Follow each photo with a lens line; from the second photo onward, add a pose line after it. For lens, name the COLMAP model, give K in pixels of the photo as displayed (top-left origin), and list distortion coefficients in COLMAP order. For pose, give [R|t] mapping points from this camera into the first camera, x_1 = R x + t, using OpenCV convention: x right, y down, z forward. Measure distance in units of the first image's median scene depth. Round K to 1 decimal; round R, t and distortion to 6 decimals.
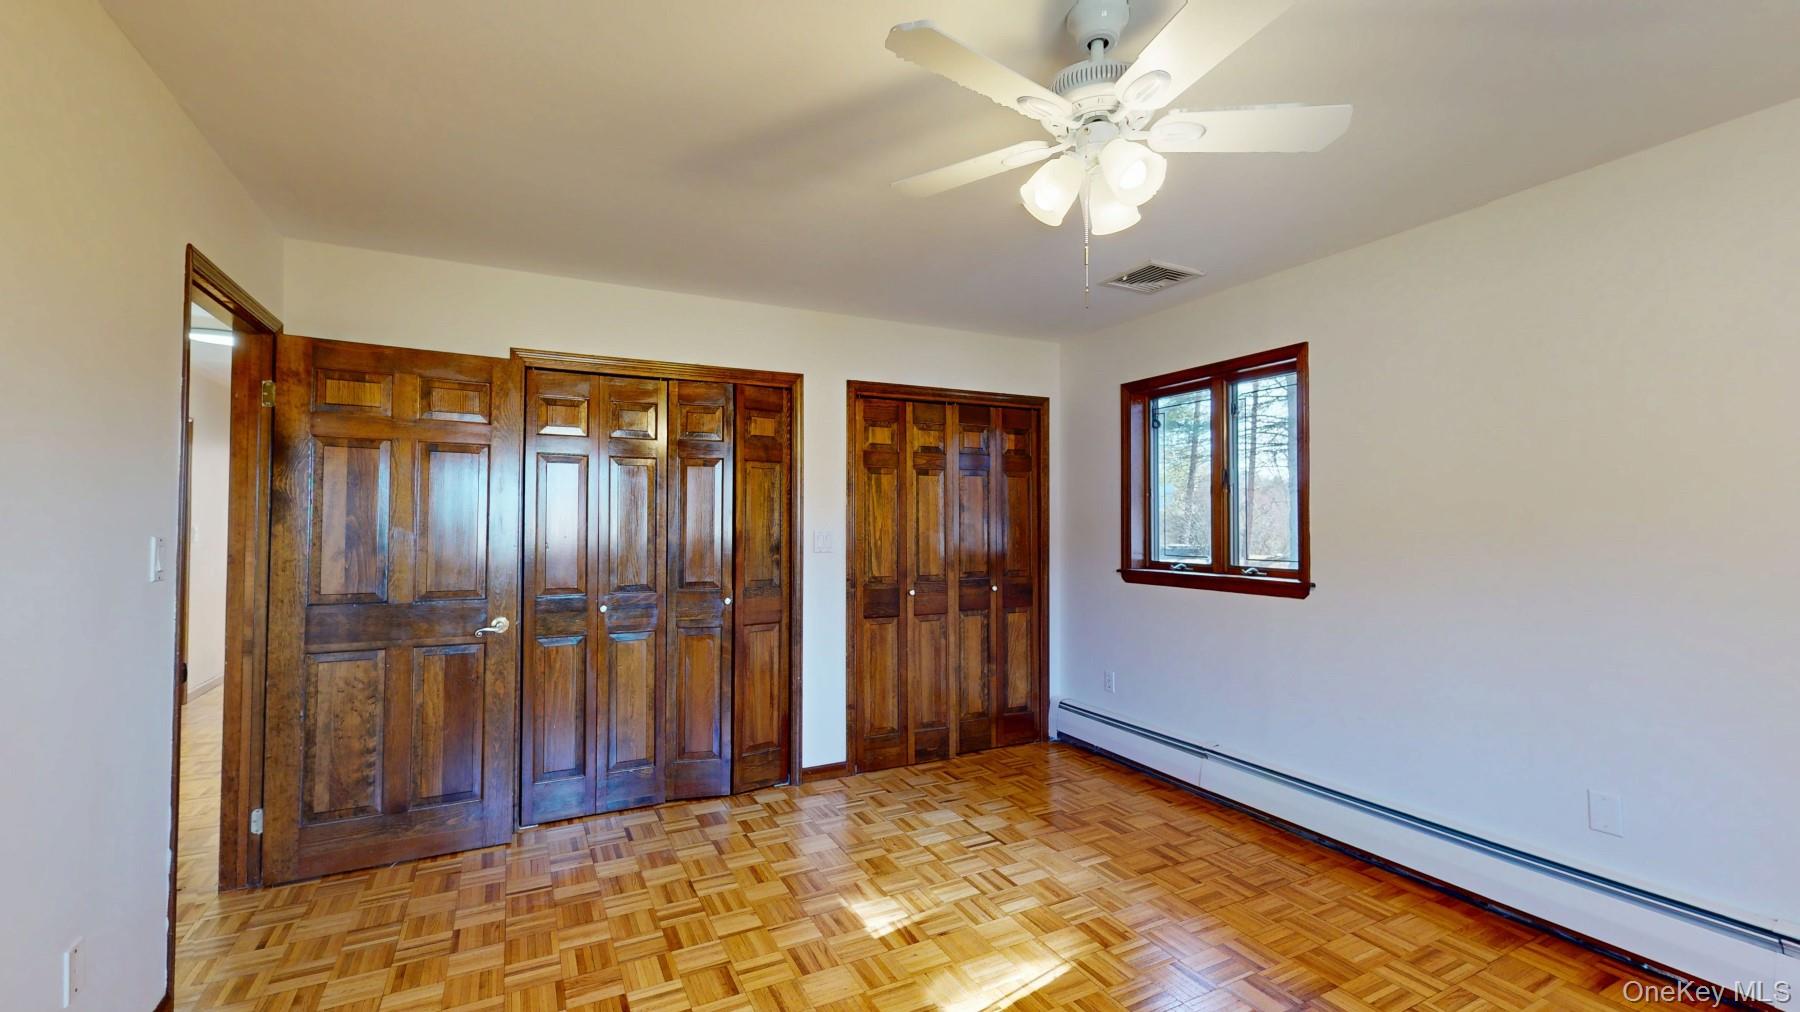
lens RADIAL K [[752.1, 0, 900.0], [0, 752.1, 506.0], [0, 0, 1]] dist [0.000863, -0.000128]
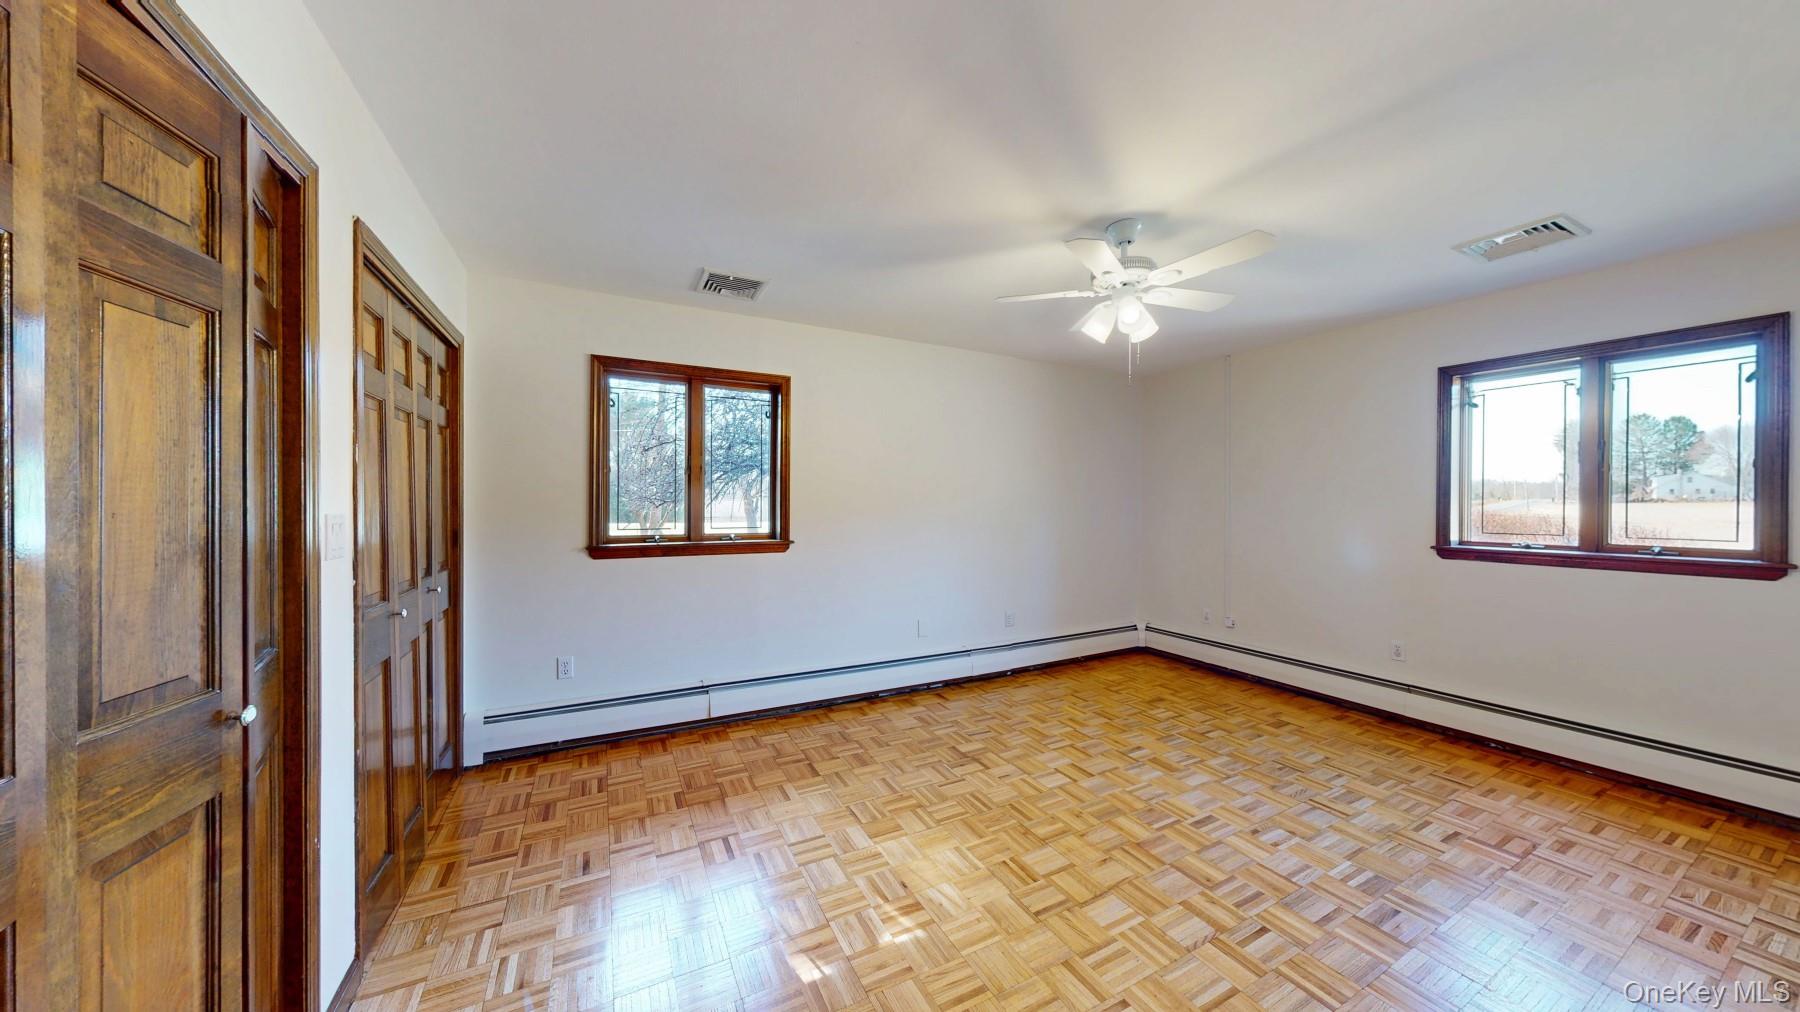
lens RADIAL K [[572.2, 0, 900.0], [0, 572.2, 506.0], [0, 0, 1]] dist [0.000501, 0.000001]
pose [[-0.010177, -0.008970, 0.999908, -0.525553], [-0.031723, 0.999459, 0.008643, 0.015644], [-0.999445, -0.031632, -0.010456, 0.721449]]
